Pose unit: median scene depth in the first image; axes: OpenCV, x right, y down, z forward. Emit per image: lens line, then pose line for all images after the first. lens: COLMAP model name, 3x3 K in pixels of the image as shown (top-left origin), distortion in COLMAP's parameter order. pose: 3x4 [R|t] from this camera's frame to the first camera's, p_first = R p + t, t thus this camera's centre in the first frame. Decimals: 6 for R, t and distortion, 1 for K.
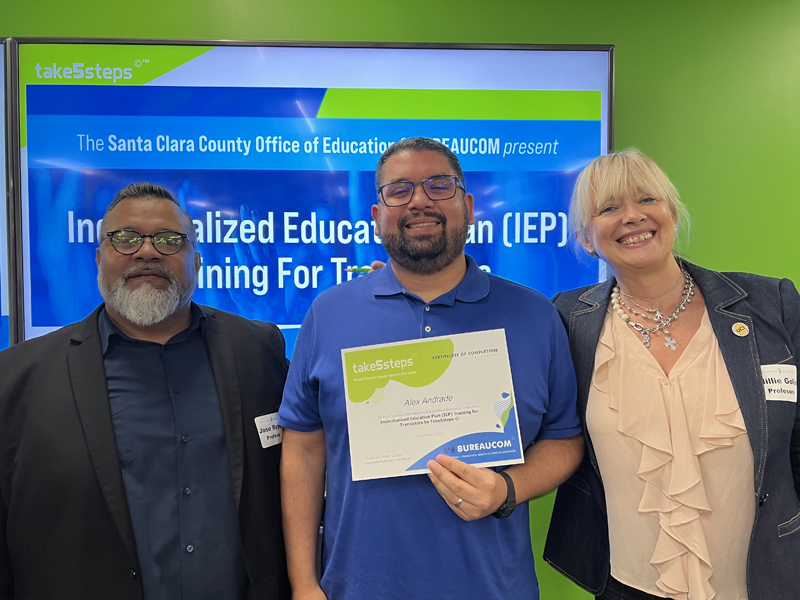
lens RADIAL K [[736.2, 0, 401.5], [0, 736.2, 327.9], [0, 0, 1]] dist [0.050944, -0.081201]
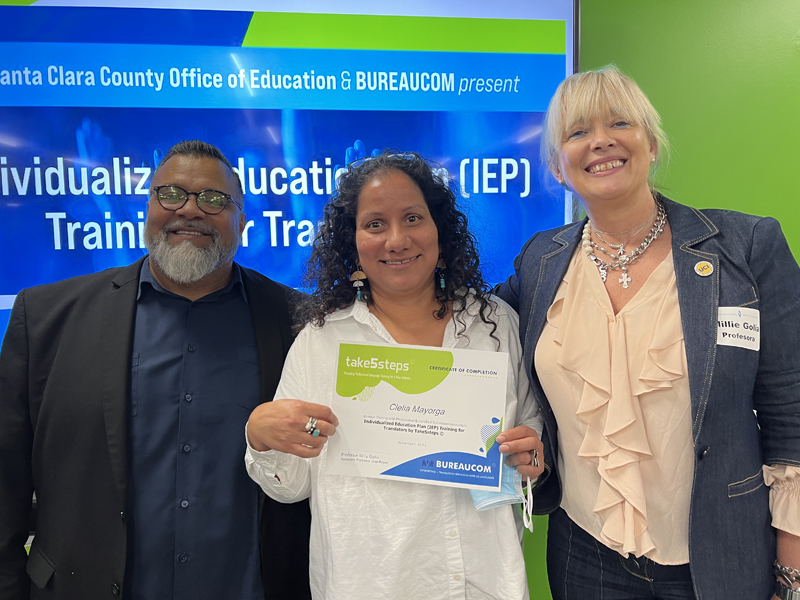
lens RADIAL K [[736.2, 0, 410.8], [0, 736.2, 323.0], [0, 0, 1]] dist [0.050944, -0.081201]
pose [[0.995688, -0.022747, 0.089936, -0.004679], [0.019032, 0.998938, 0.041953, 0.002611], [-0.090795, -0.040060, 0.995064, 0.117364]]
